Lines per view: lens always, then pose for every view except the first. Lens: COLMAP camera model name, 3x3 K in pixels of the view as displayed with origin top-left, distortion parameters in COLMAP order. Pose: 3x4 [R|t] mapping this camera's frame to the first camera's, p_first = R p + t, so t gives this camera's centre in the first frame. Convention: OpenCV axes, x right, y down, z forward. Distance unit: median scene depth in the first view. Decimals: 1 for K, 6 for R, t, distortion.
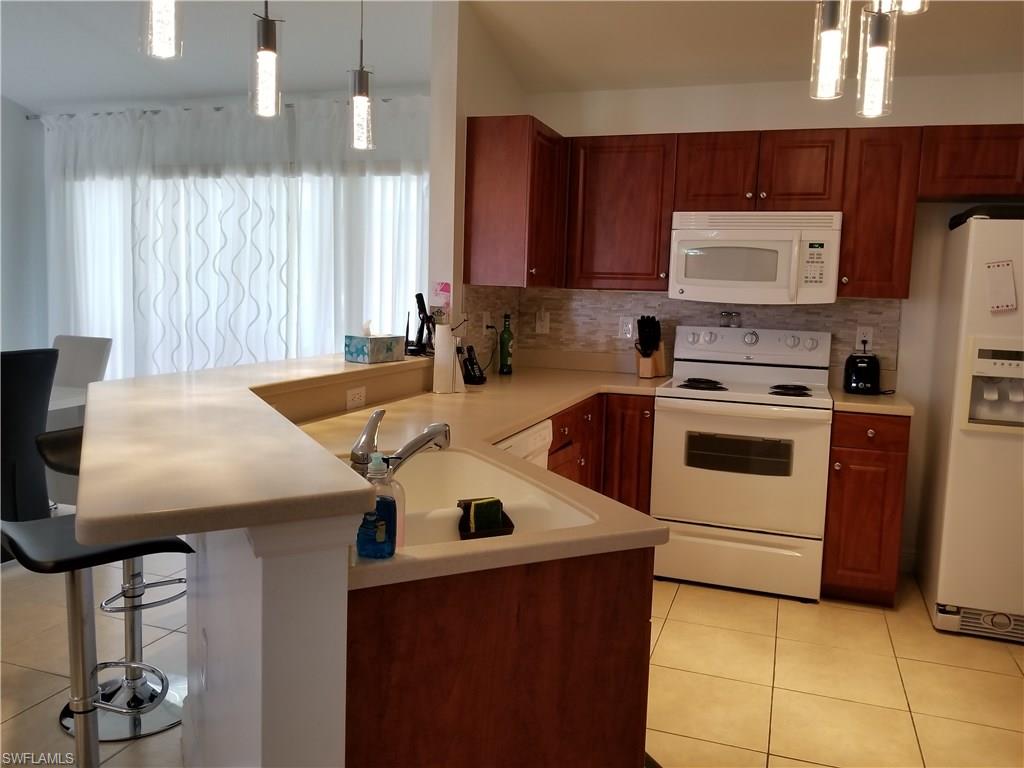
lens RADIAL K [[805.5, 0, 514.5], [0, 805.5, 373.4], [0, 0, 1]] dist [0.081391, -0.131984]
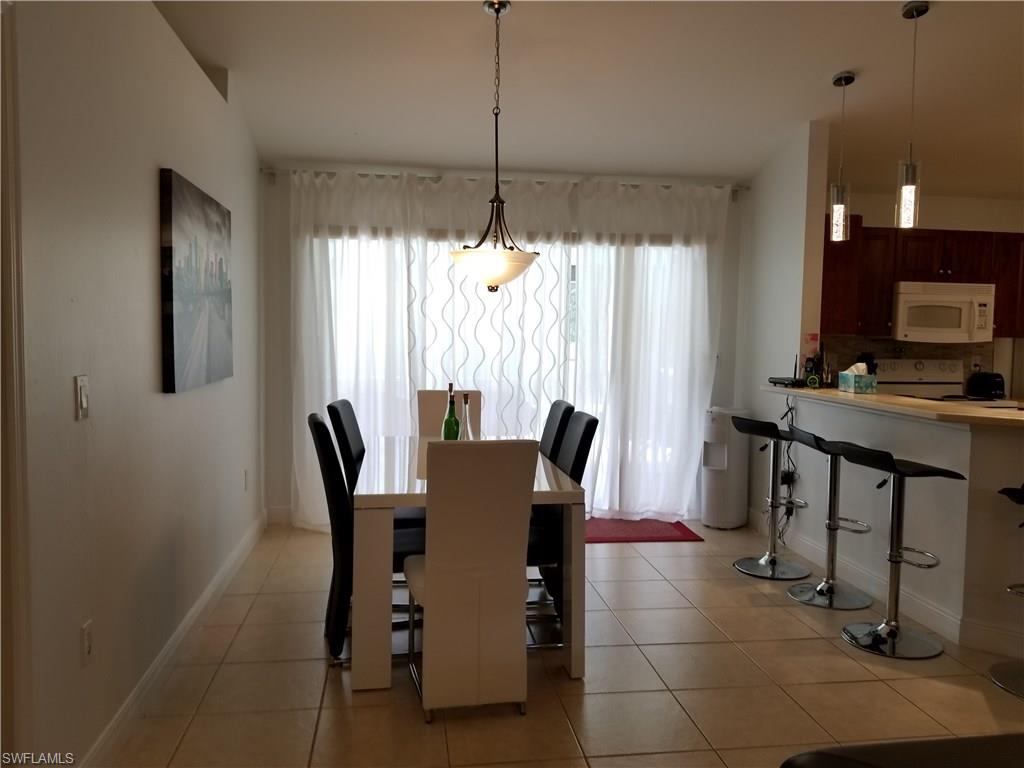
lens RADIAL K [[805.5, 0, 509.1], [0, 805.5, 384.5], [0, 0, 1]] dist [0.081391, -0.131984]
pose [[0.887346, -0.051601, 0.458208, -1.204916], [0.063732, 0.997906, -0.011042, -0.046228], [-0.456679, 0.039000, 0.888776, 0.025077]]
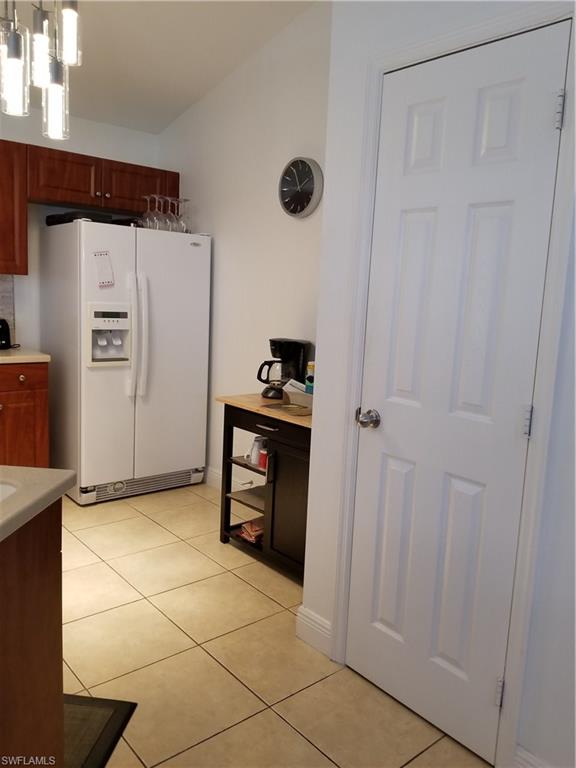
lens RADIAL K [[604.1, 0, 295.5], [0, 604.1, 377.8], [0, 0, 1]] dist [0.081391, -0.131984]
pose [[0.497680, -0.132623, 0.857162, -0.183996], [0.058019, 0.991118, 0.119663, -0.019123], [-0.865418, -0.009822, 0.500954, 0.115232]]
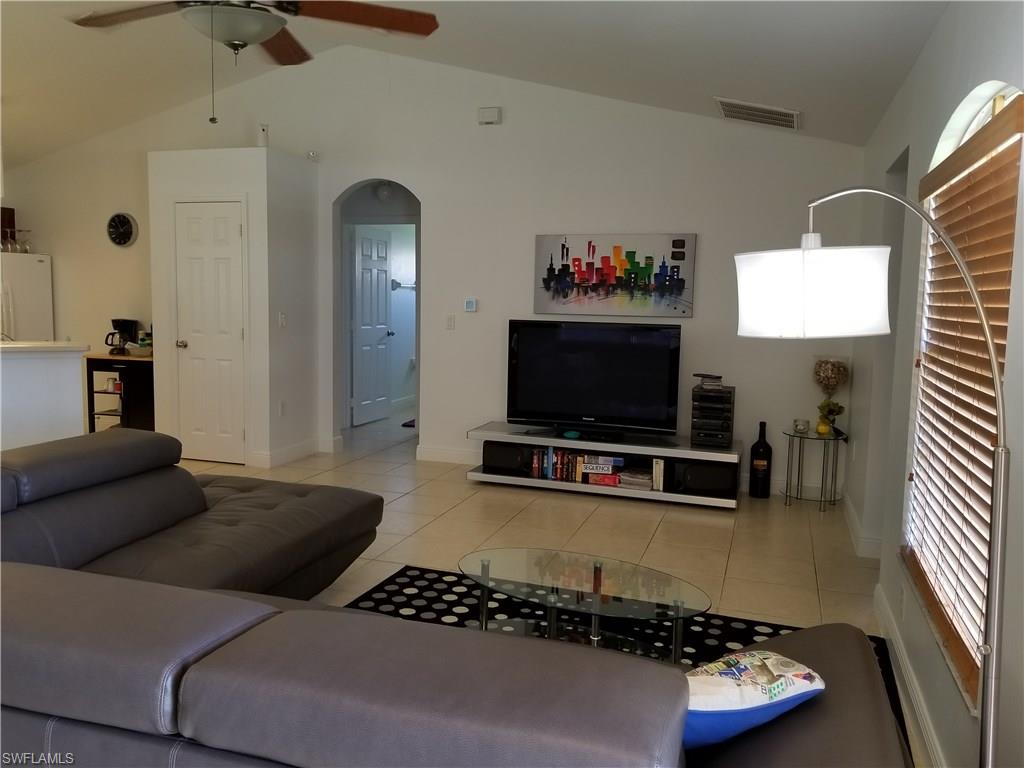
lens RADIAL K [[805.5, 0, 520.1], [0, 805.5, 372.0], [0, 0, 1]] dist [0.081391, -0.131984]
pose [[-0.024027, -0.125225, 0.991837, -1.480230], [0.086966, 0.988101, 0.126860, -0.010618], [-0.995921, 0.089305, -0.012851, -0.376670]]
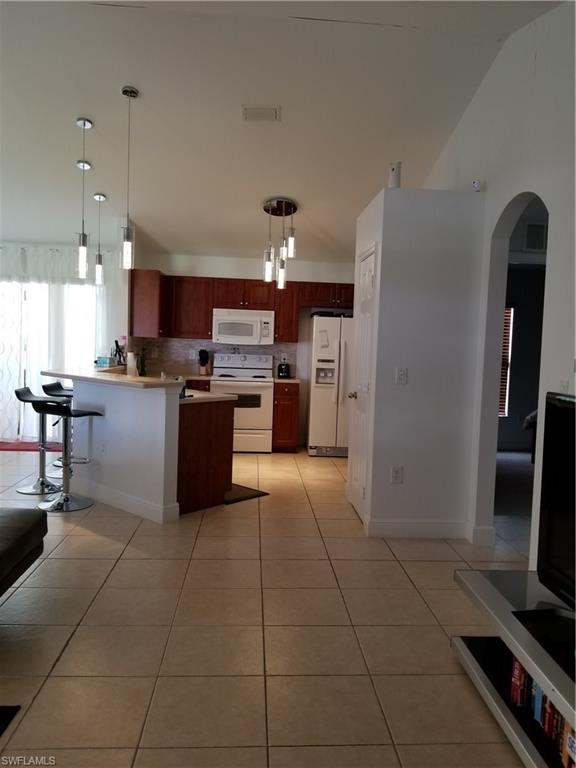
lens RADIAL K [[604.1, 0, 297.1], [0, 604.1, 385.7], [0, 0, 1]] dist [0.081391, -0.131984]
pose [[0.918448, -0.029558, 0.394436, -0.344649], [0.036927, 0.999256, -0.011104, 0.079877], [-0.393814, 0.024764, 0.918857, -0.911241]]
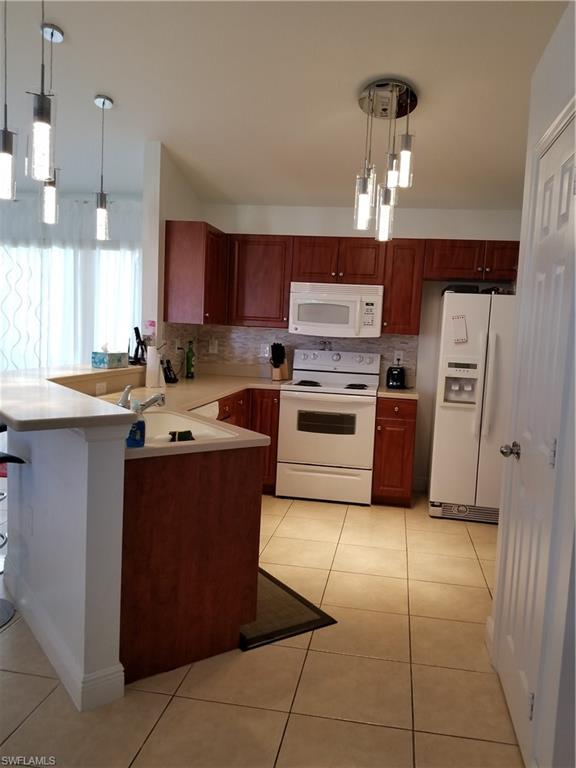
lens RADIAL K [[604.1, 0, 301.9], [0, 604.1, 385.7], [0, 0, 1]] dist [0.081391, -0.131984]
pose [[0.984186, -0.000889, 0.177138, -0.005896], [0.001344, 0.999996, -0.002447, 0.023112], [-0.177135, 0.002646, 0.984183, -0.270076]]
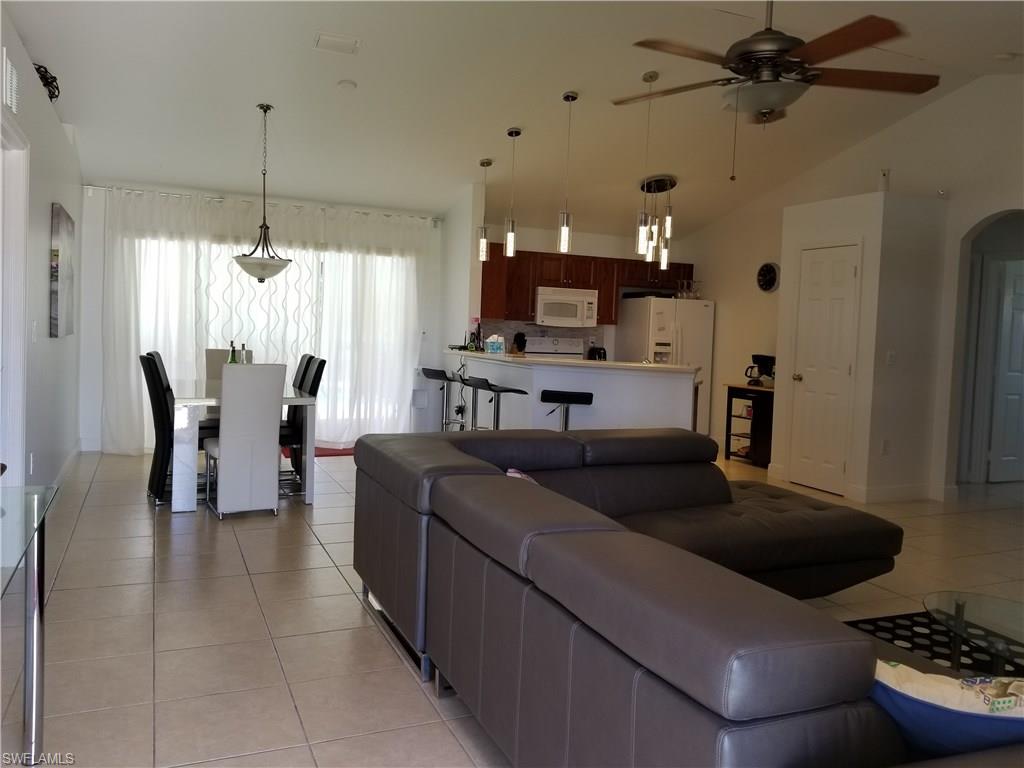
lens RADIAL K [[805.5, 0, 513.1], [0, 805.5, 369.7], [0, 0, 1]] dist [0.081391, -0.131984]
pose [[0.726605, -0.041344, 0.685810, -1.526585], [0.059369, 0.998232, -0.002722, 0.037716], [-0.684486, 0.042694, 0.727775, -0.626705]]
